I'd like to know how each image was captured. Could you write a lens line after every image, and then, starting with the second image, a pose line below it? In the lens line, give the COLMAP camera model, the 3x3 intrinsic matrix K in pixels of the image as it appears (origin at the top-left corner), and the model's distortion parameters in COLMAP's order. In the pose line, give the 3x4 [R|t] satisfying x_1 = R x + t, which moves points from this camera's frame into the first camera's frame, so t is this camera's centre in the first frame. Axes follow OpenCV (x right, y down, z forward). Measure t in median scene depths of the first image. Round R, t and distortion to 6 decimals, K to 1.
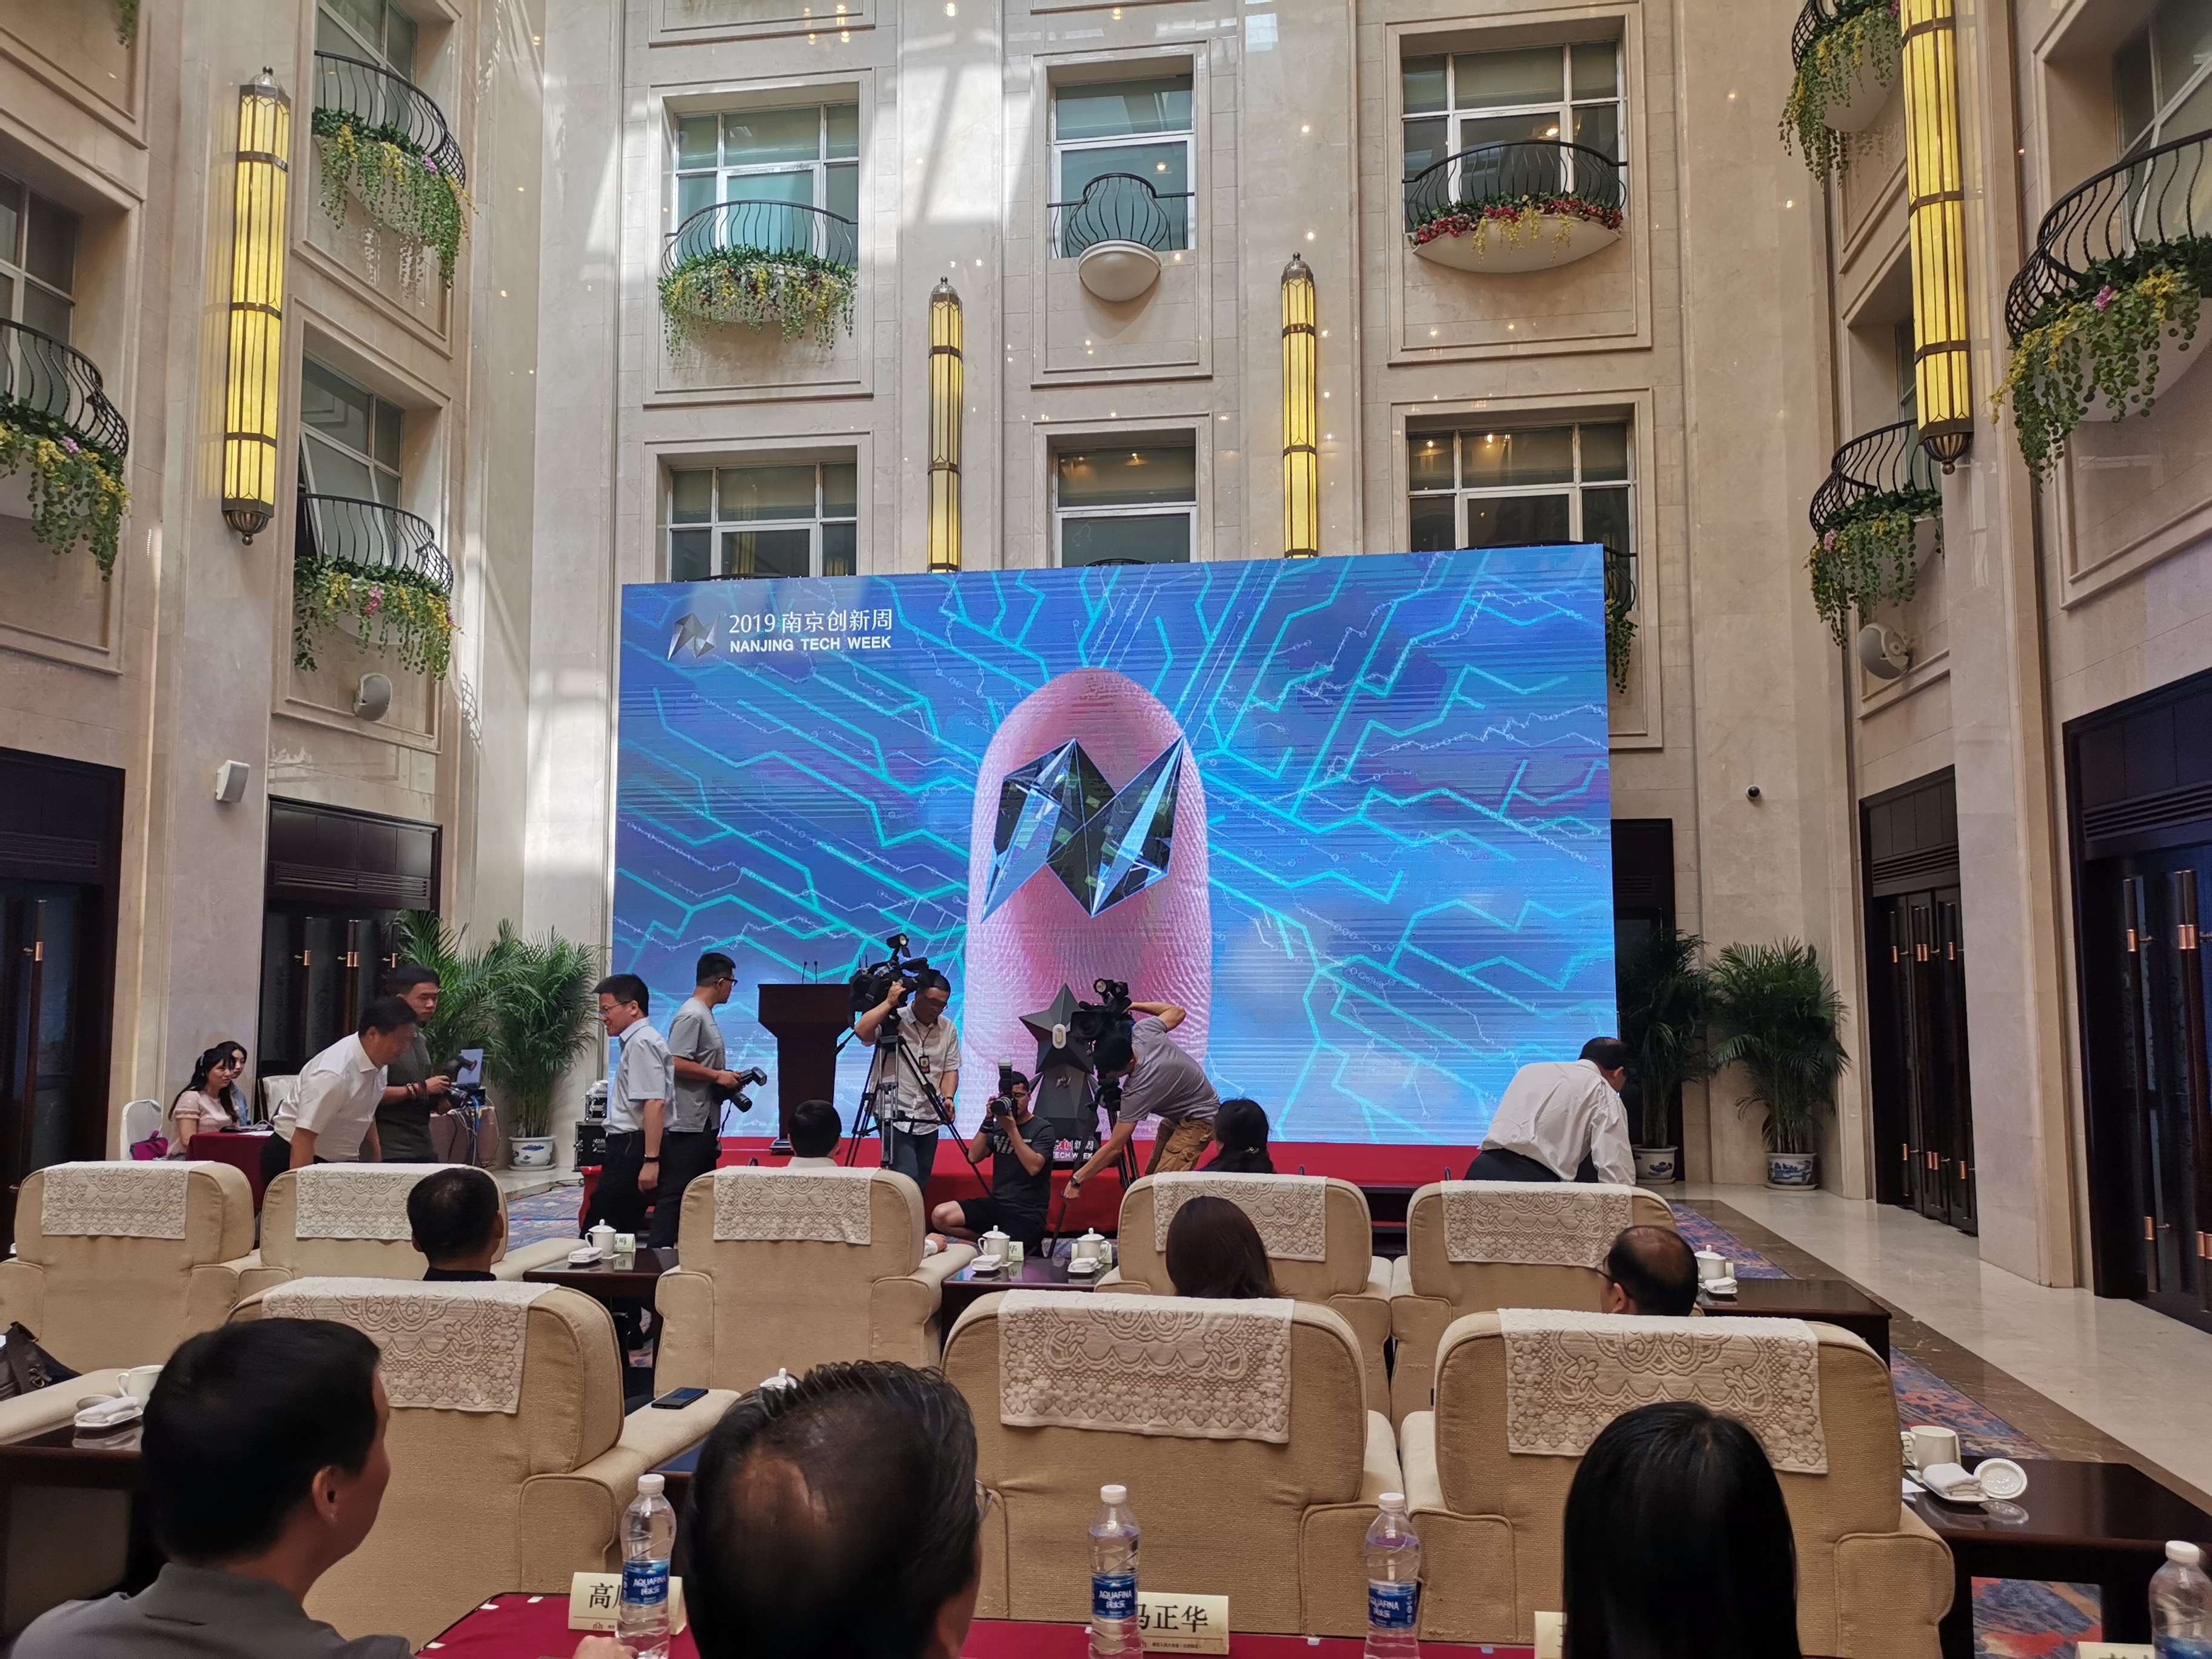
lens RADIAL K [[1728.9, 0, 1108.7], [0, 1728.9, 820.8], [0, 0, 1]] dist [0.011347, -0.022243]
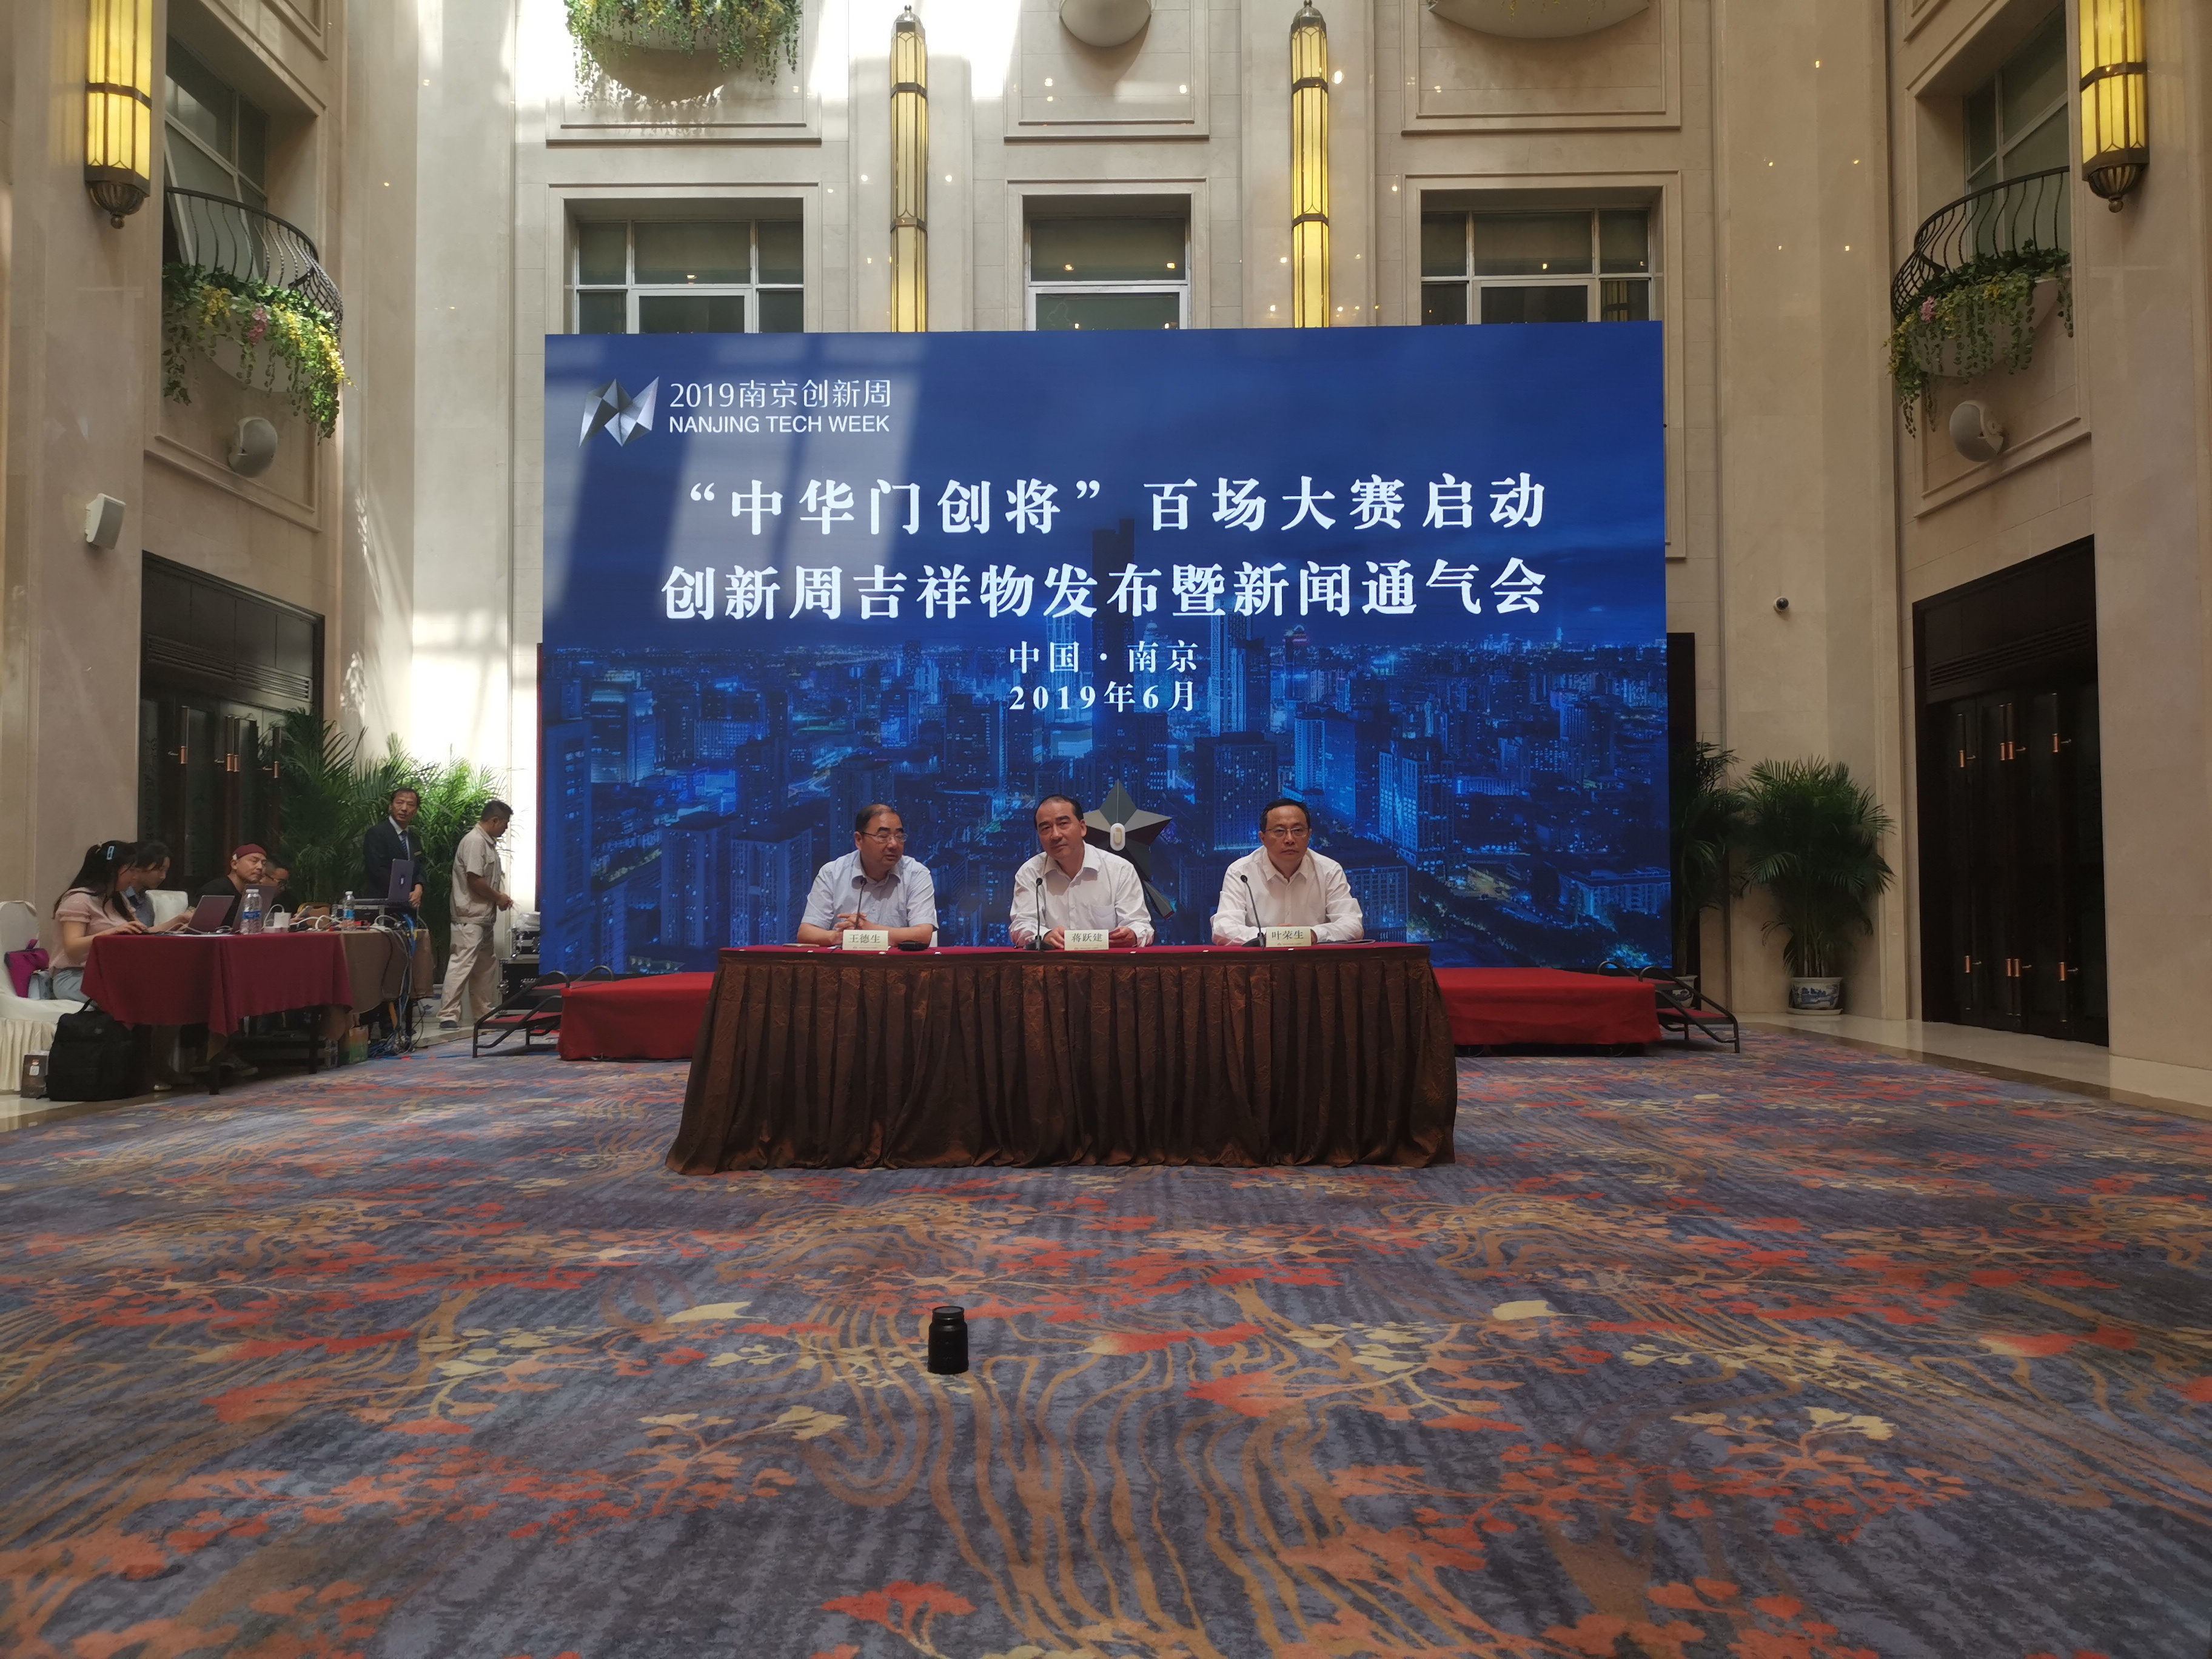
lens RADIAL K [[1728.9, 0, 1102.9], [0, 1728.9, 839.2], [0, 0, 1]] dist [0.011347, -0.022243]
pose [[0.990195, 0.000977, 0.139691, -0.125054], [-0.008560, 0.998521, 0.053689, 0.062429], [-0.139432, -0.054358, 0.988739, 0.100491]]
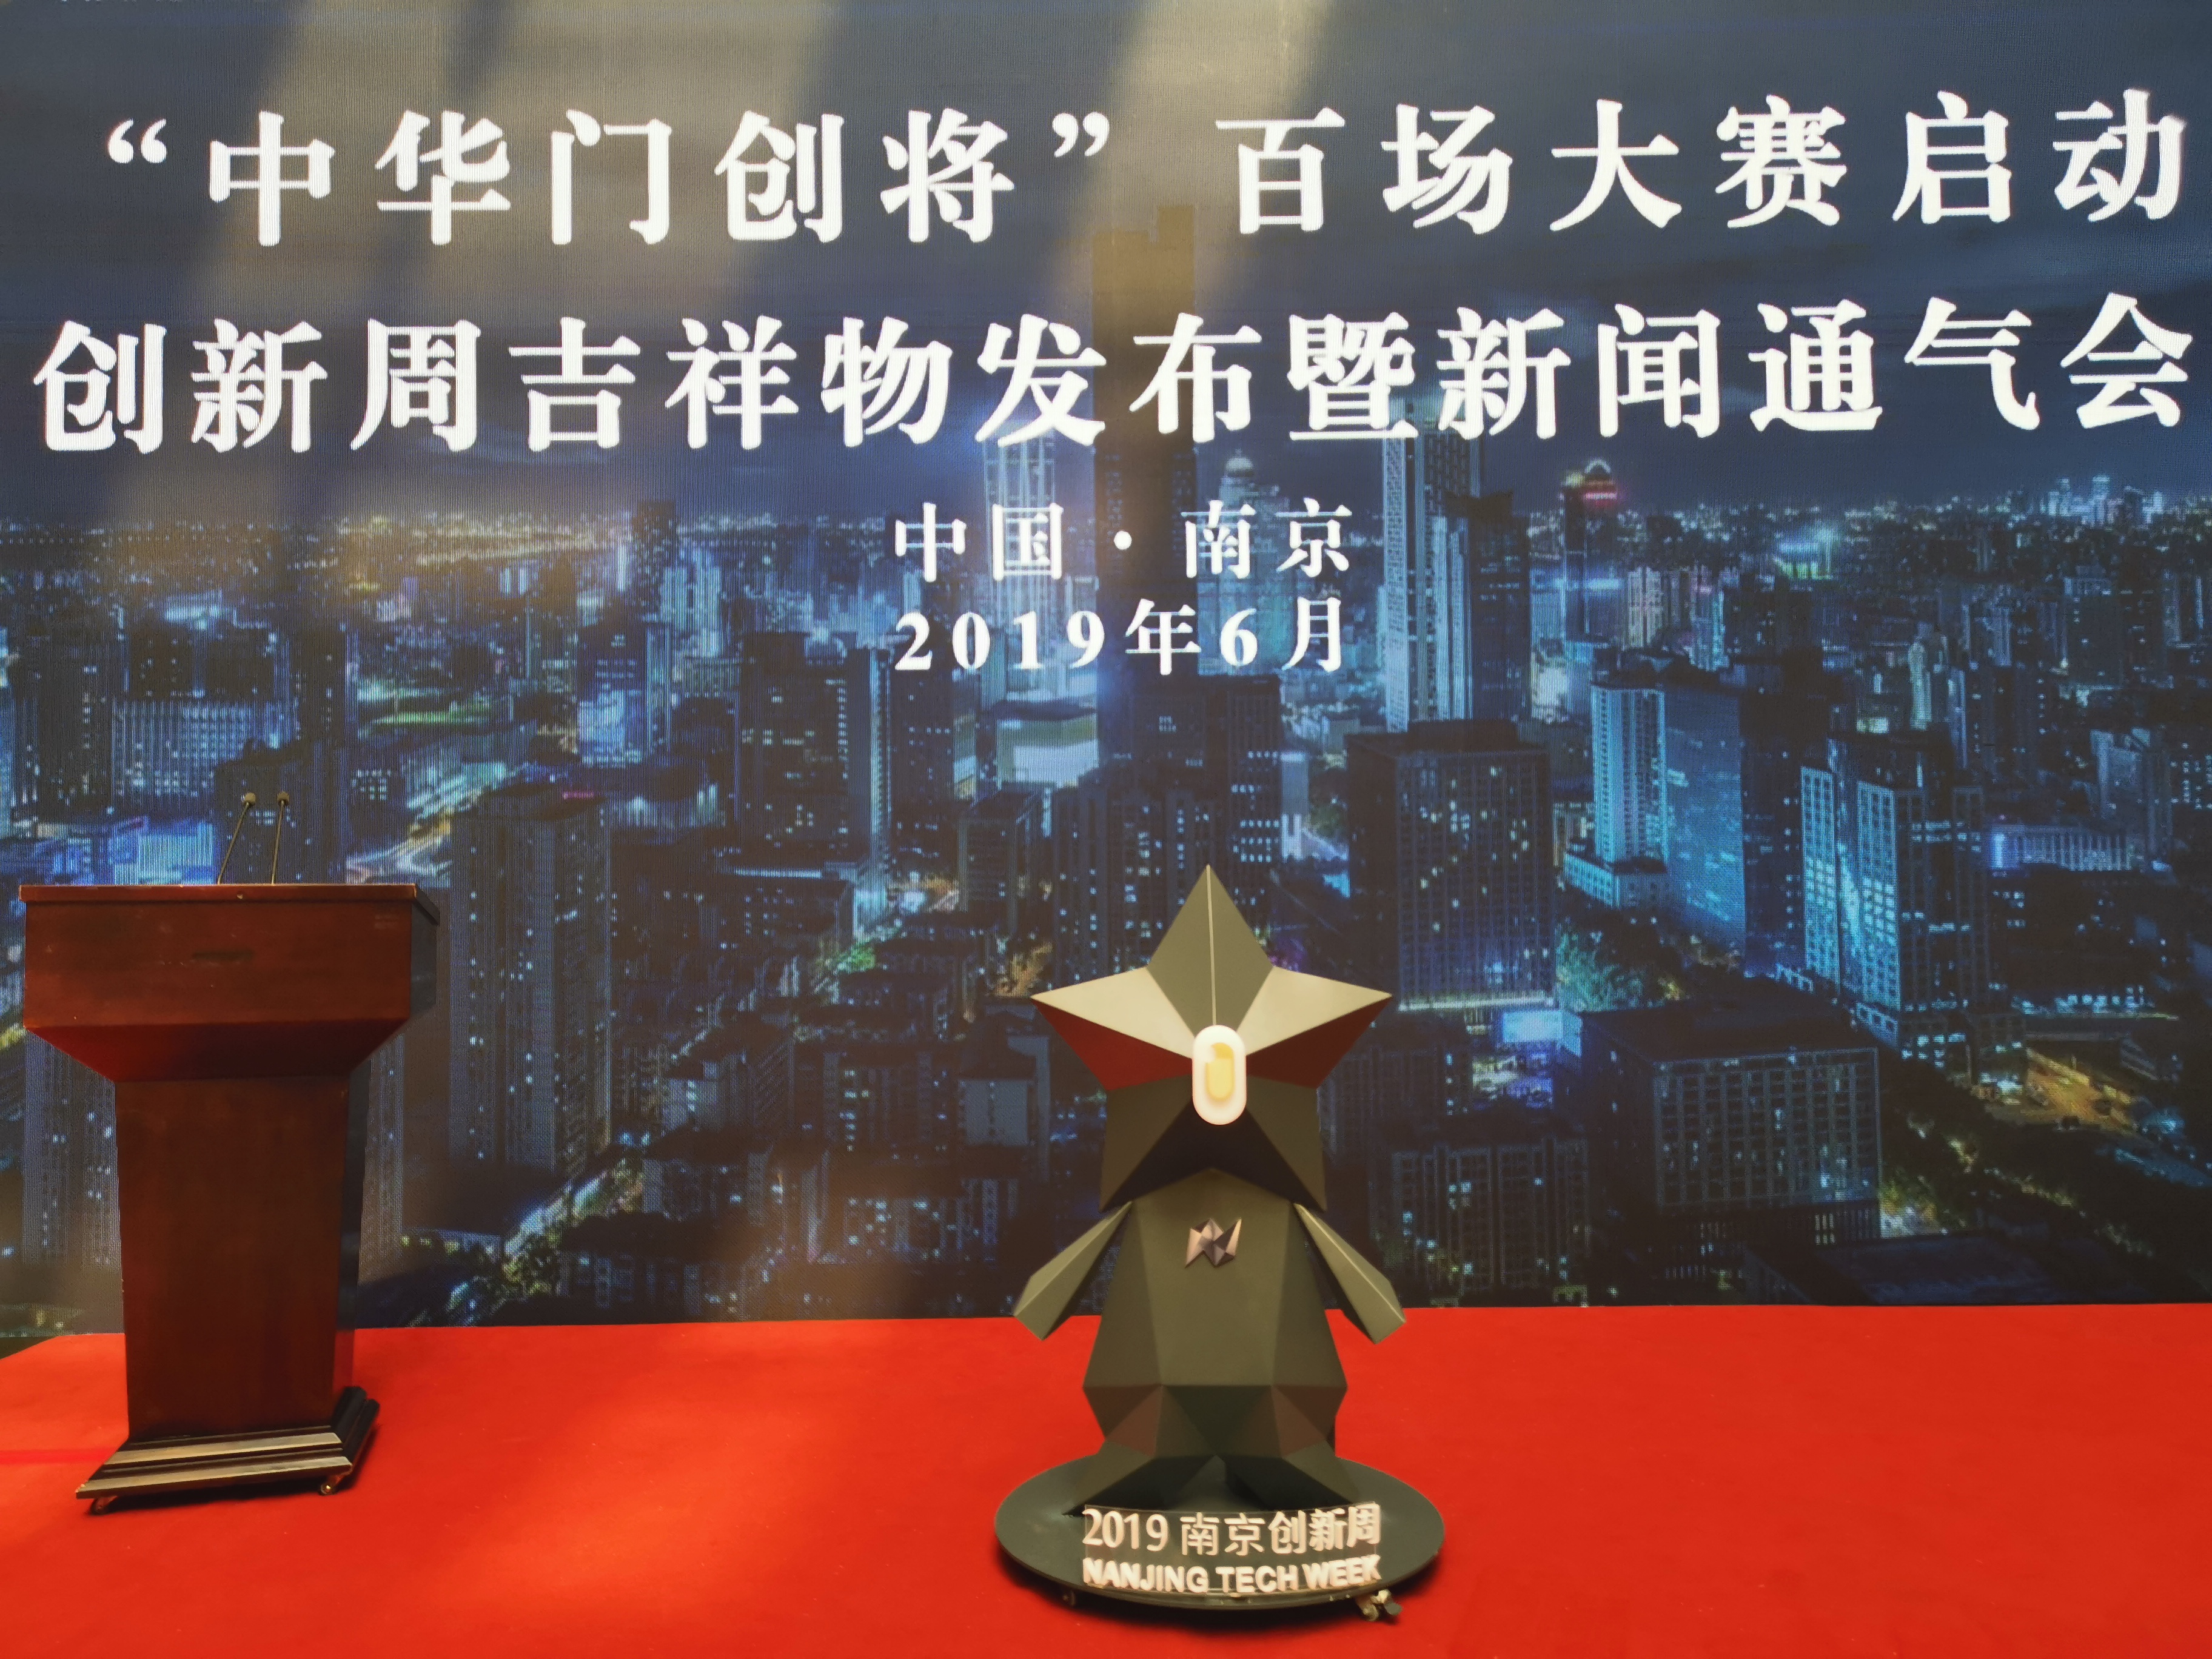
lens RADIAL K [[1728.9, 0, 1105.4], [0, 1728.9, 837.3], [0, 0, 1]] dist [0.011347, -0.022243]
pose [[0.985409, -0.009631, 0.169930, -0.064157], [-0.001423, 0.997897, 0.064805, 0.055292], [-0.170197, -0.064101, 0.983323, 0.647616]]
